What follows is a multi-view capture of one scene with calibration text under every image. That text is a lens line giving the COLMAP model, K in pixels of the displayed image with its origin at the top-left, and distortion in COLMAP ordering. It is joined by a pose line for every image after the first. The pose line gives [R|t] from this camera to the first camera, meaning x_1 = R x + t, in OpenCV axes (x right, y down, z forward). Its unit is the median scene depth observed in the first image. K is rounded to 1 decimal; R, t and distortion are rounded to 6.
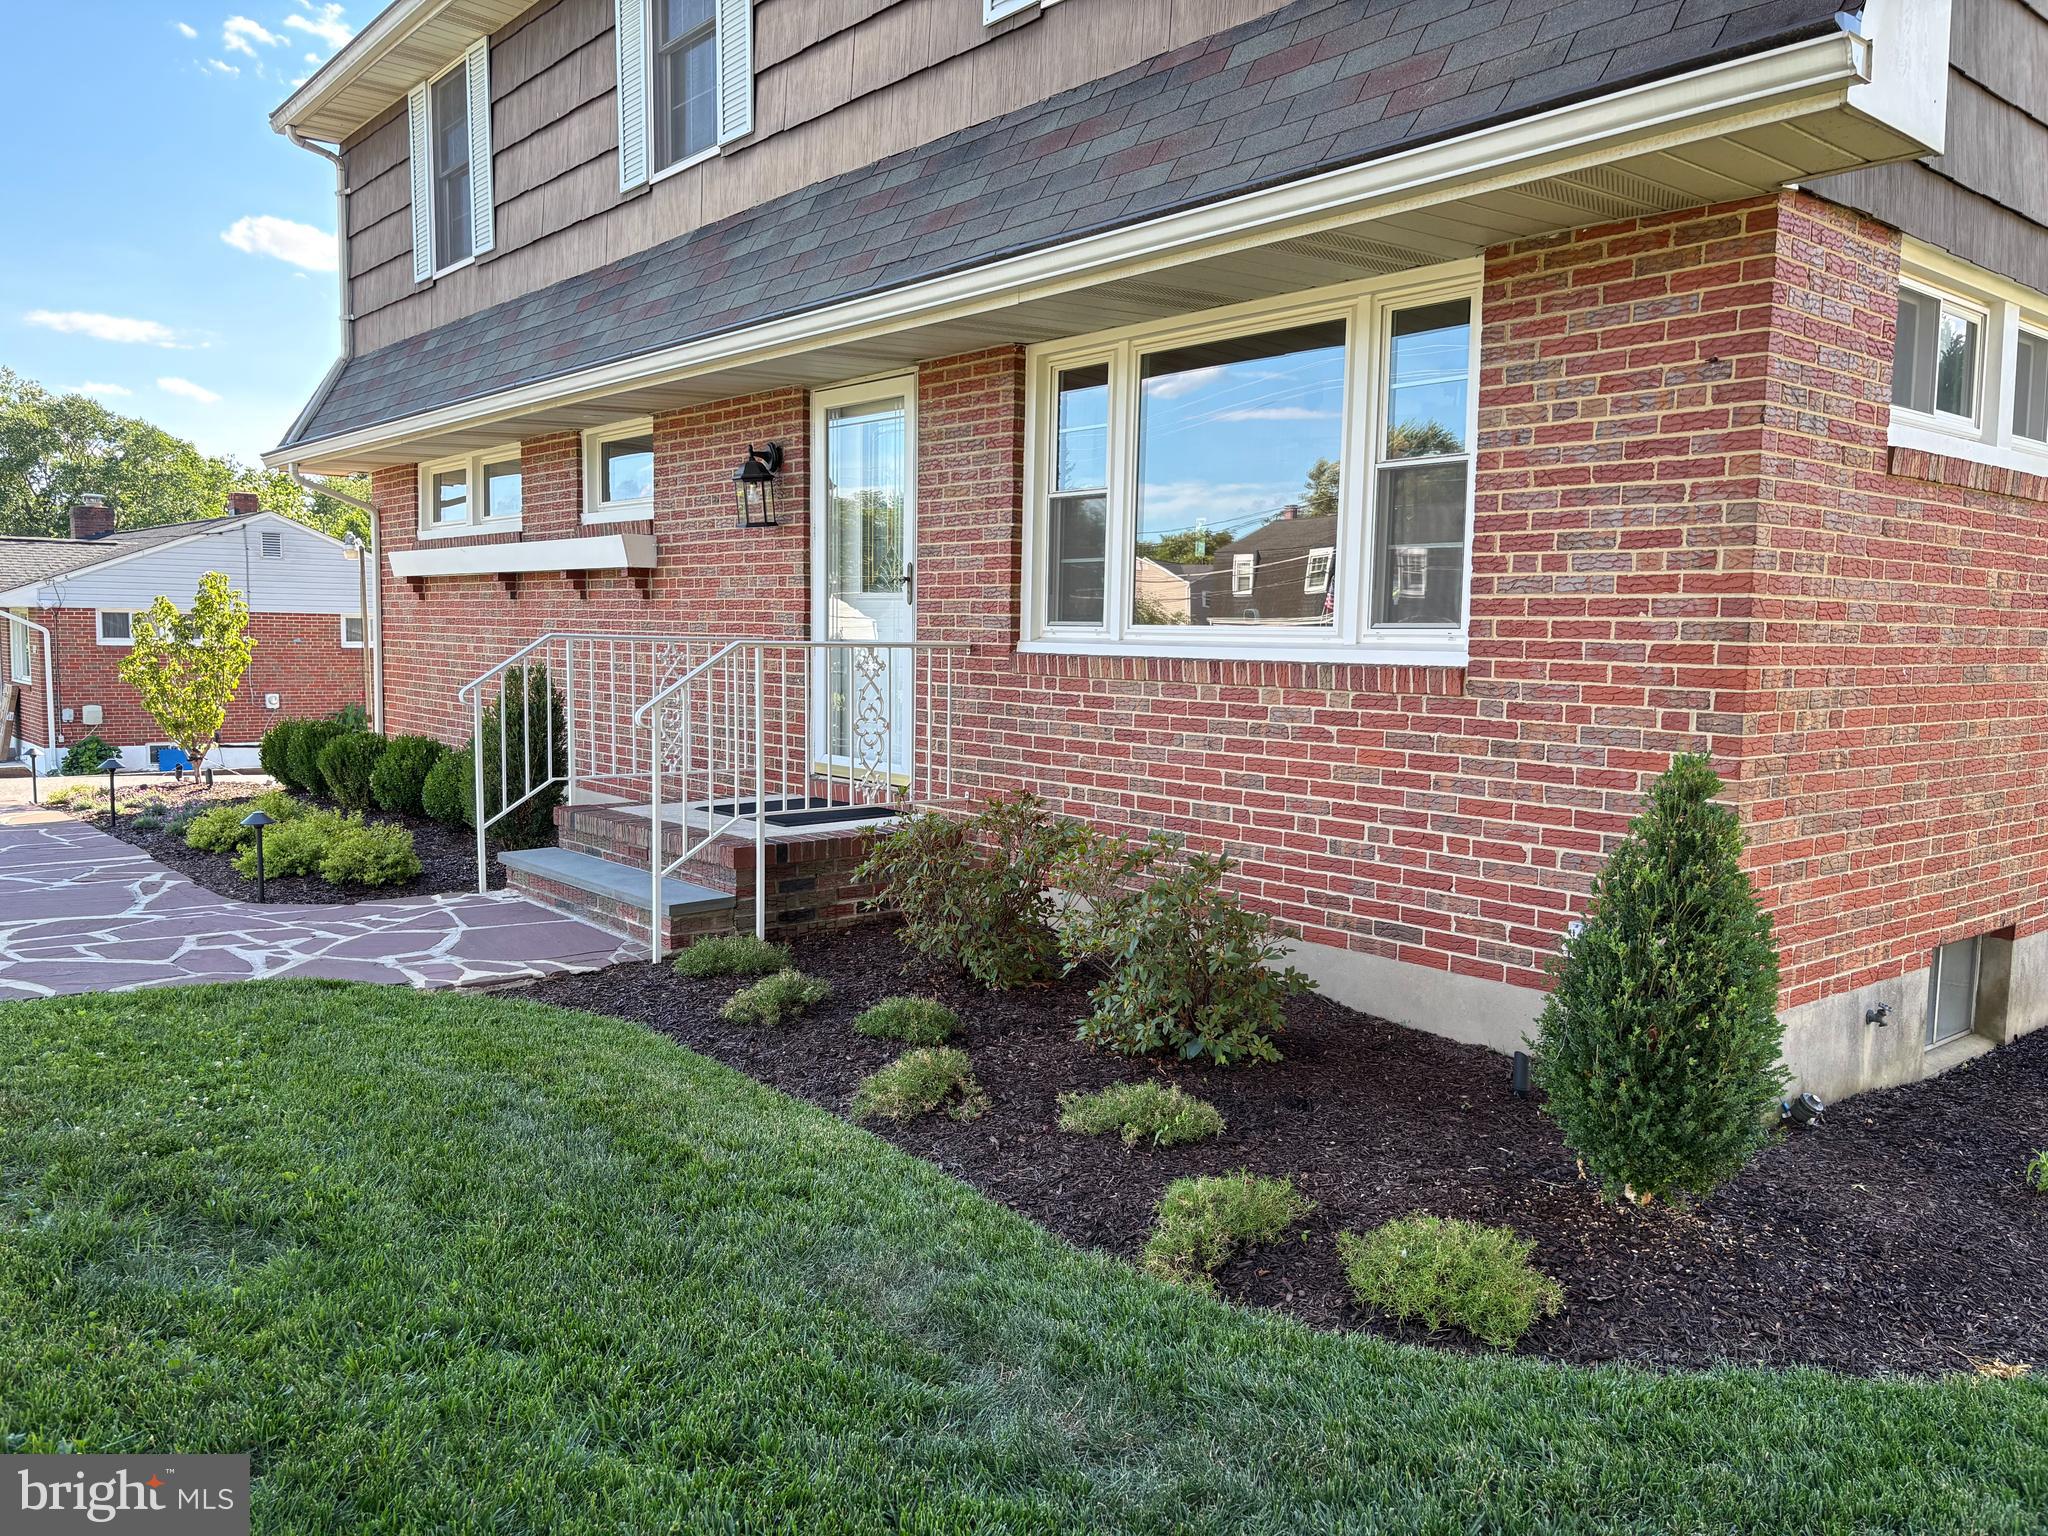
lens RADIAL K [[1562.8, 0, 1026.6], [0, 1562.8, 788.8], [0, 0, 1]] dist [0.058303, -0.057083]
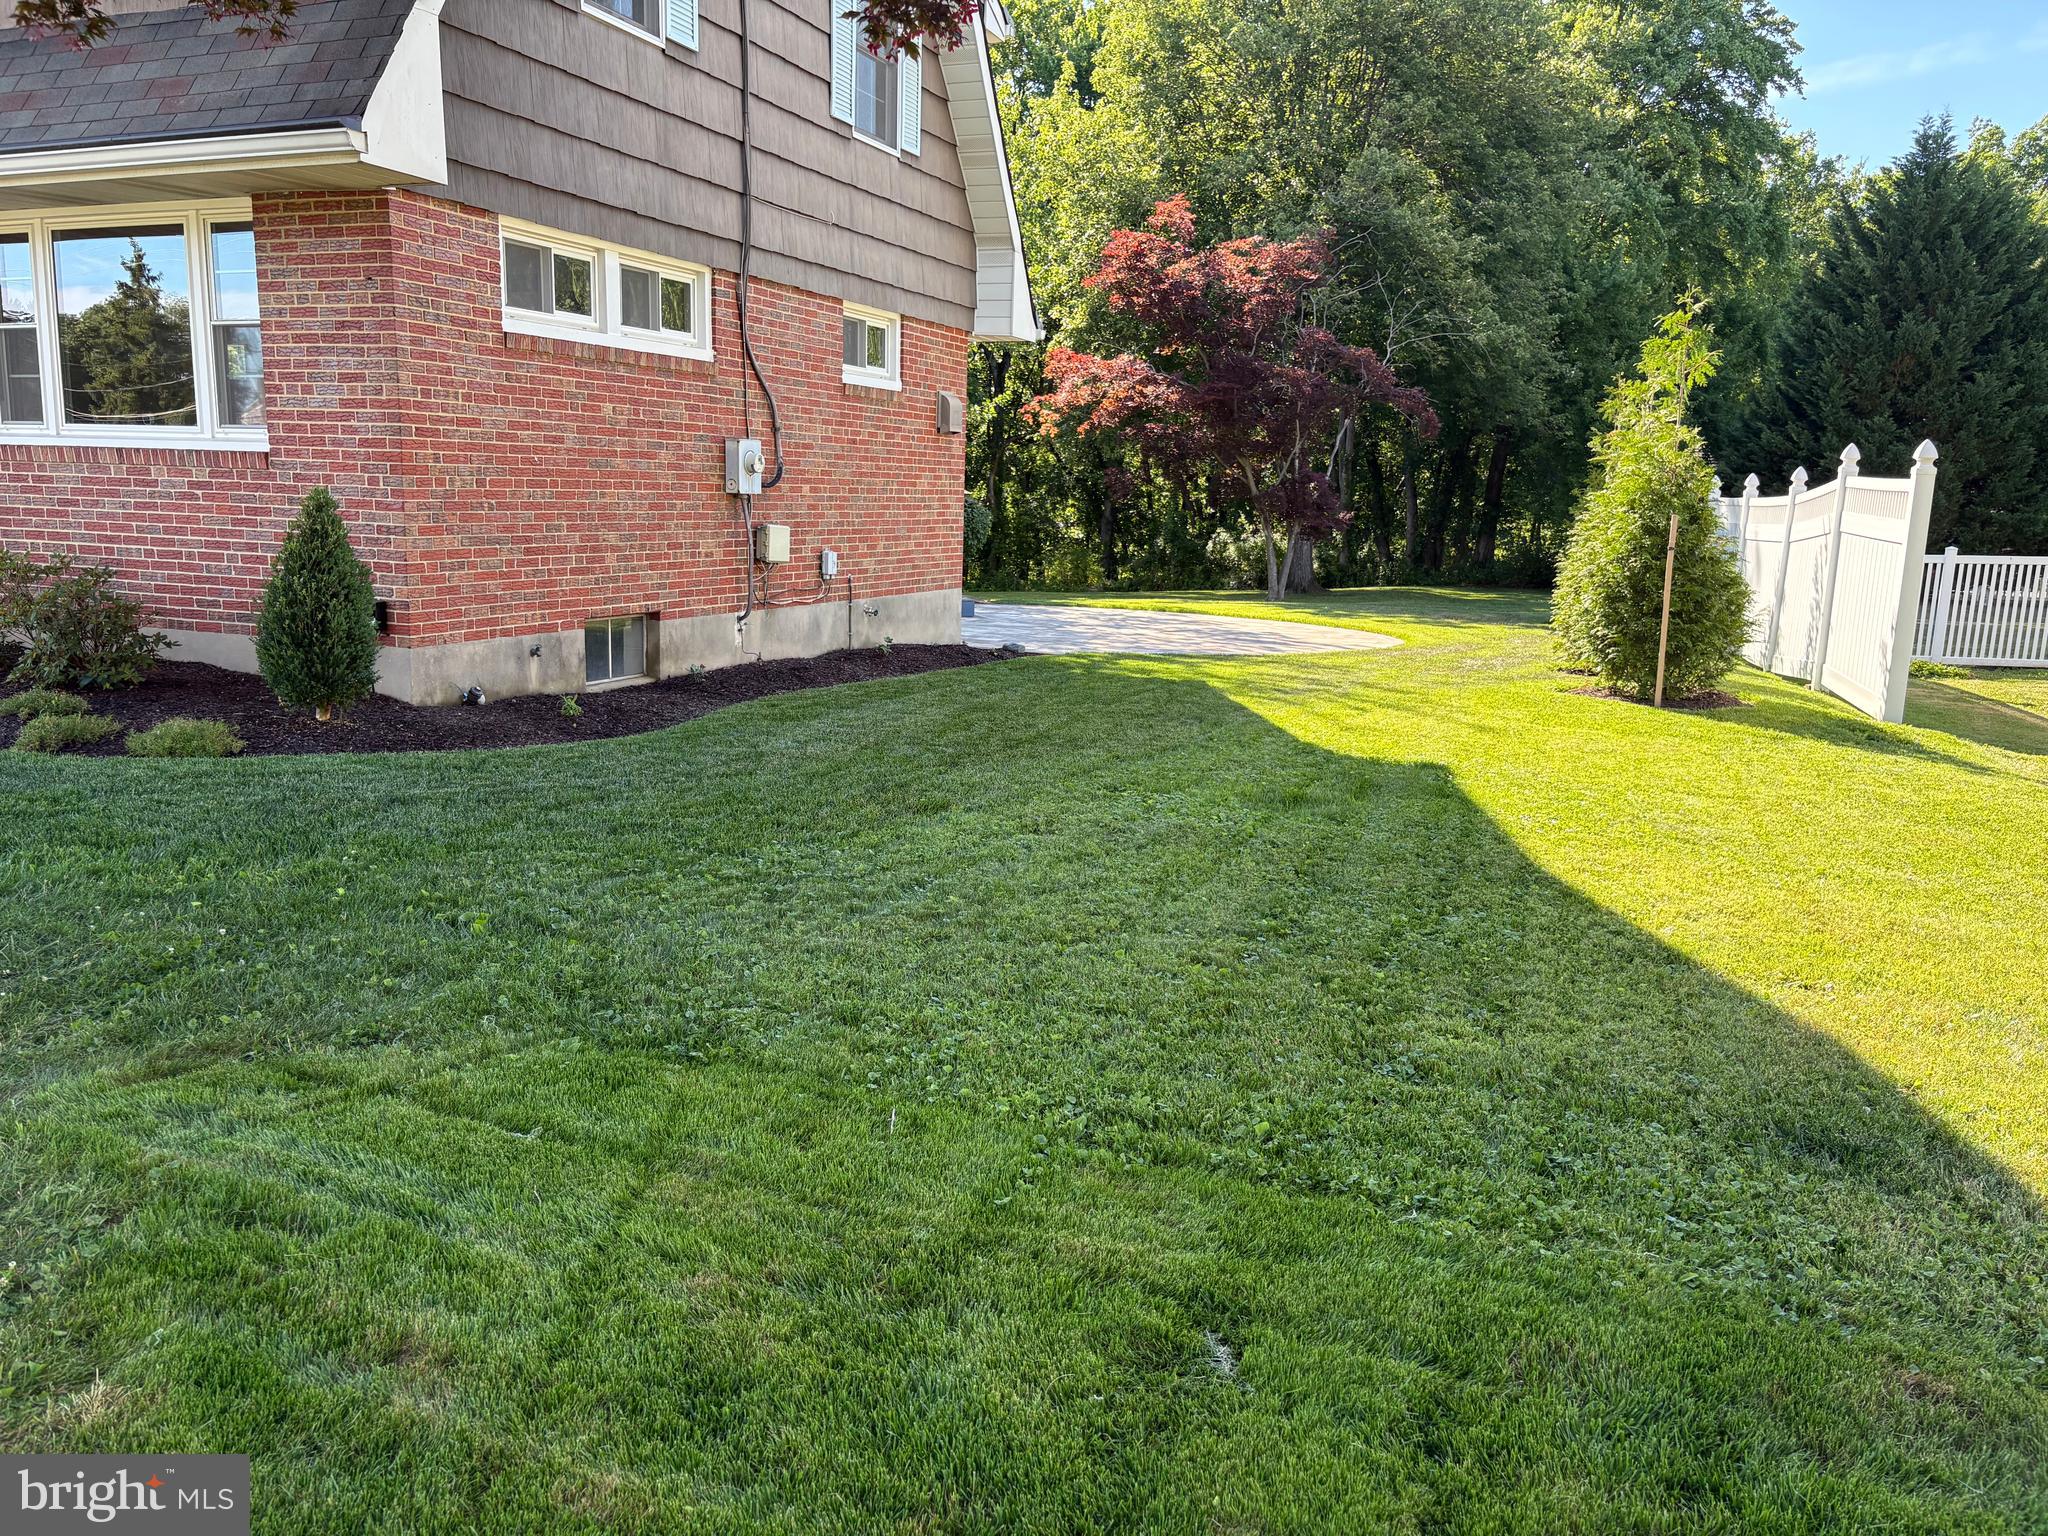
lens RADIAL K [[1562.8, 0, 1021.9], [0, 1562.8, 779.5], [0, 0, 1]] dist [0.058303, -0.057083]
pose [[0.883731, -0.080180, 0.461075, 0.164469], [0.036020, 0.993945, 0.103808, 0.109110], [-0.466606, -0.075131, 0.881268, -0.774762]]
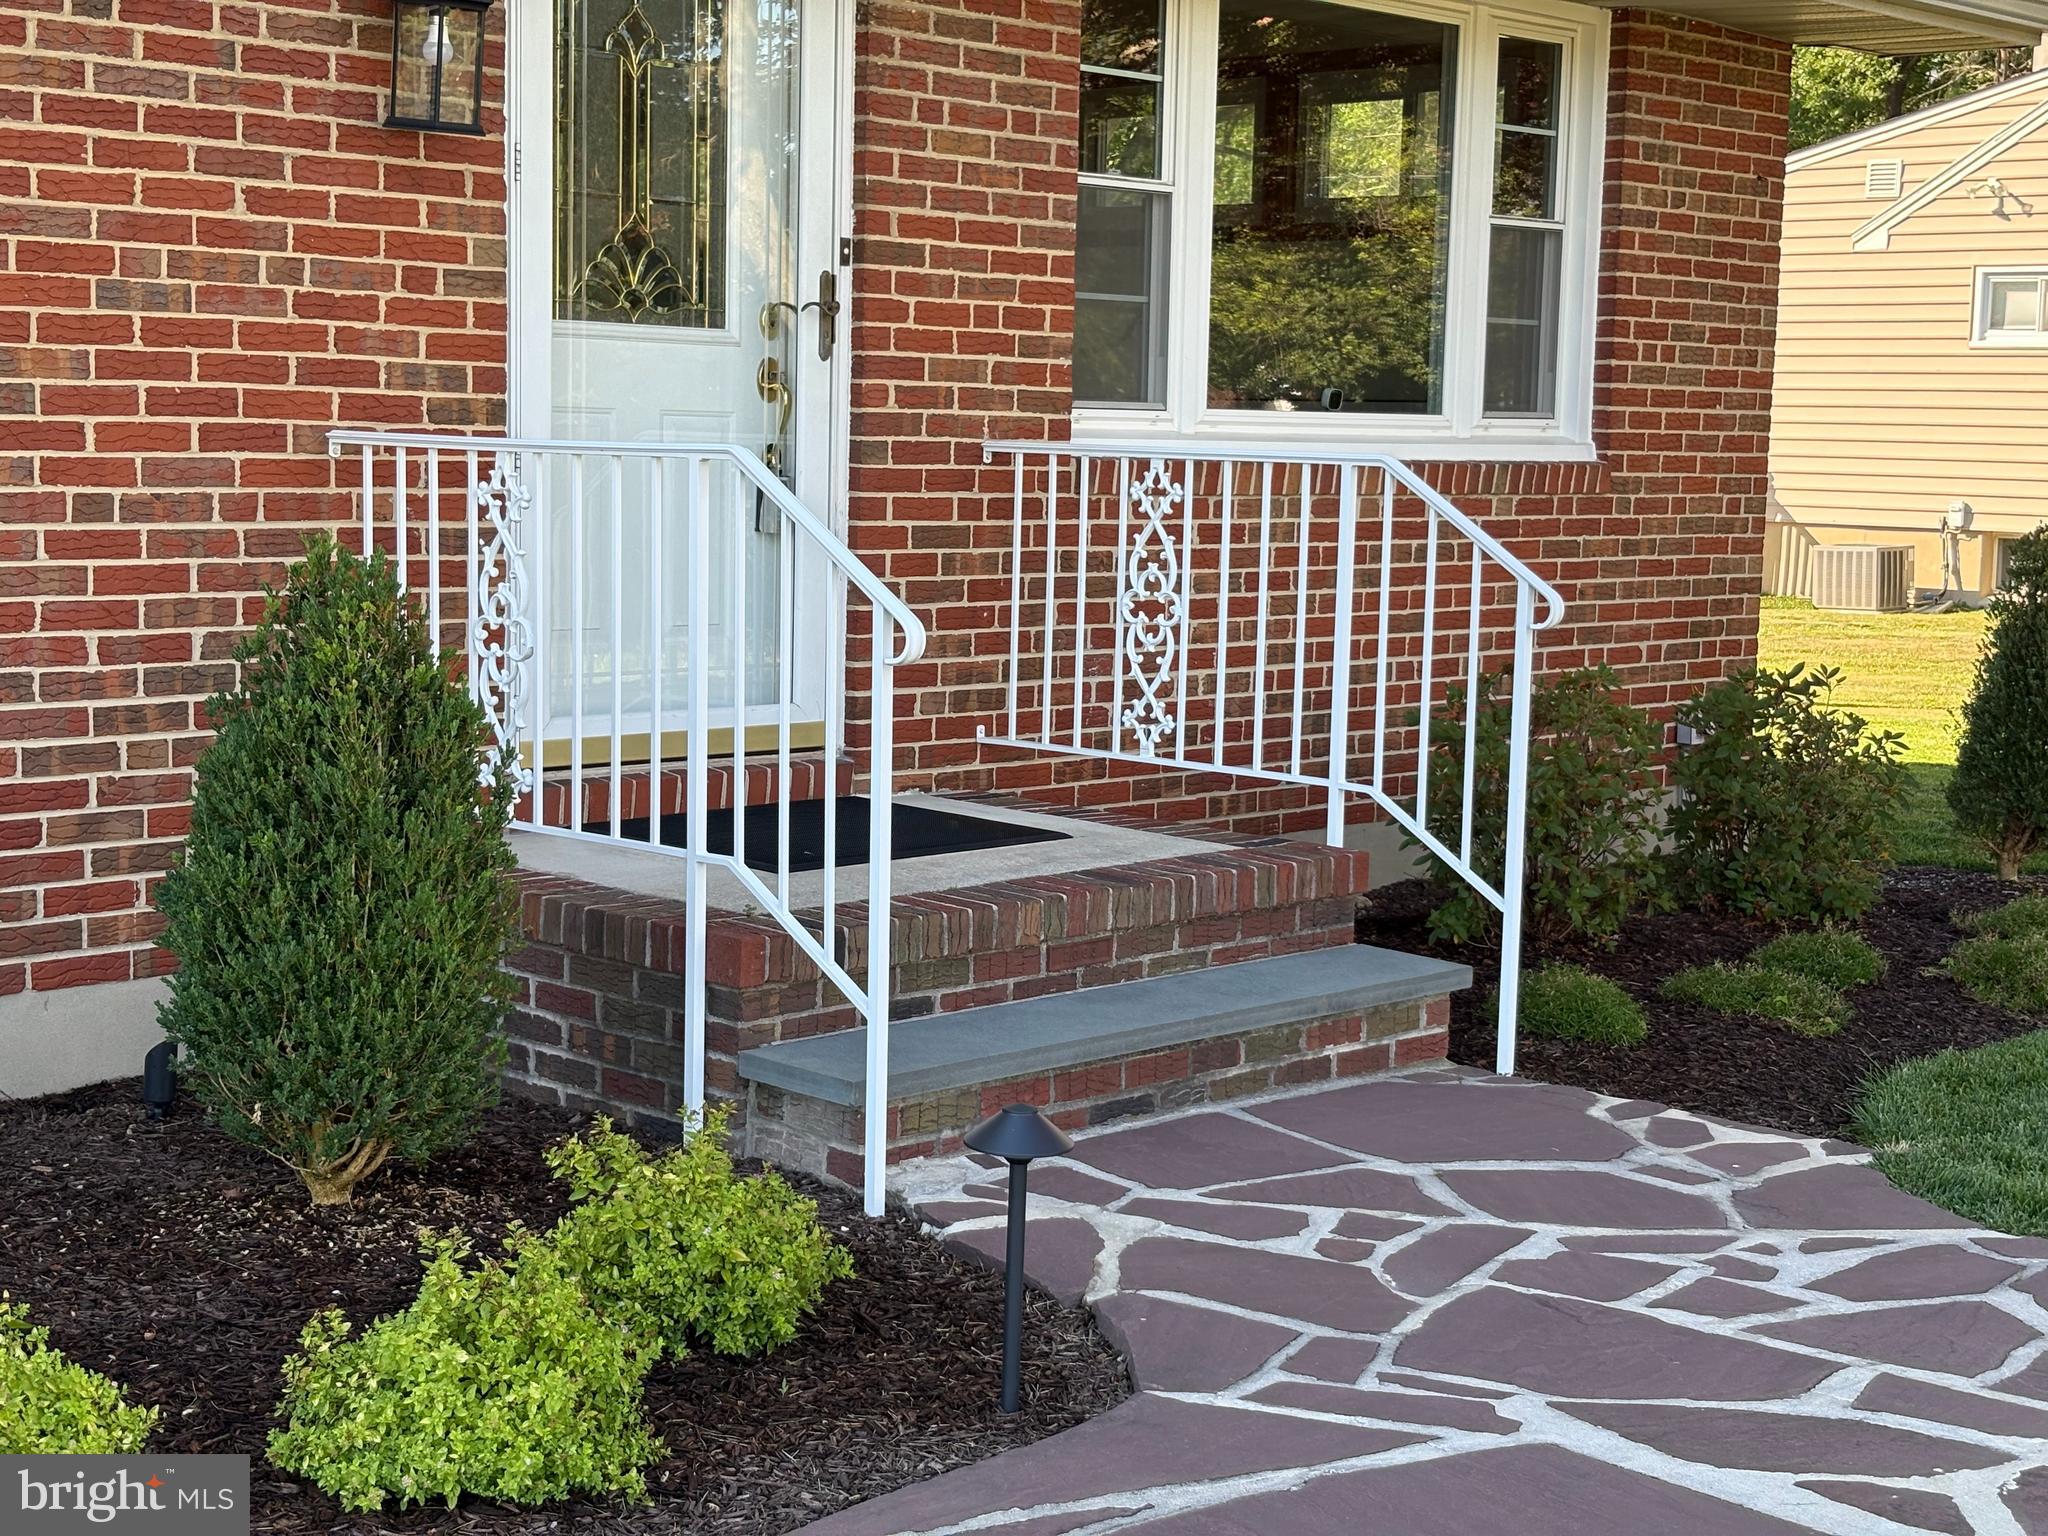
lens RADIAL K [[3078.2, 0, 1024.3], [0, 3078.2, 768.5], [0, 0, 1]] dist [0.079126, 0.000000]
pose [[-0.095739, -0.143689, 0.984981, -1.327298], [0.063906, 0.986598, 0.150136, -0.171996], [-0.993353, 0.077321, -0.085273, 1.338239]]
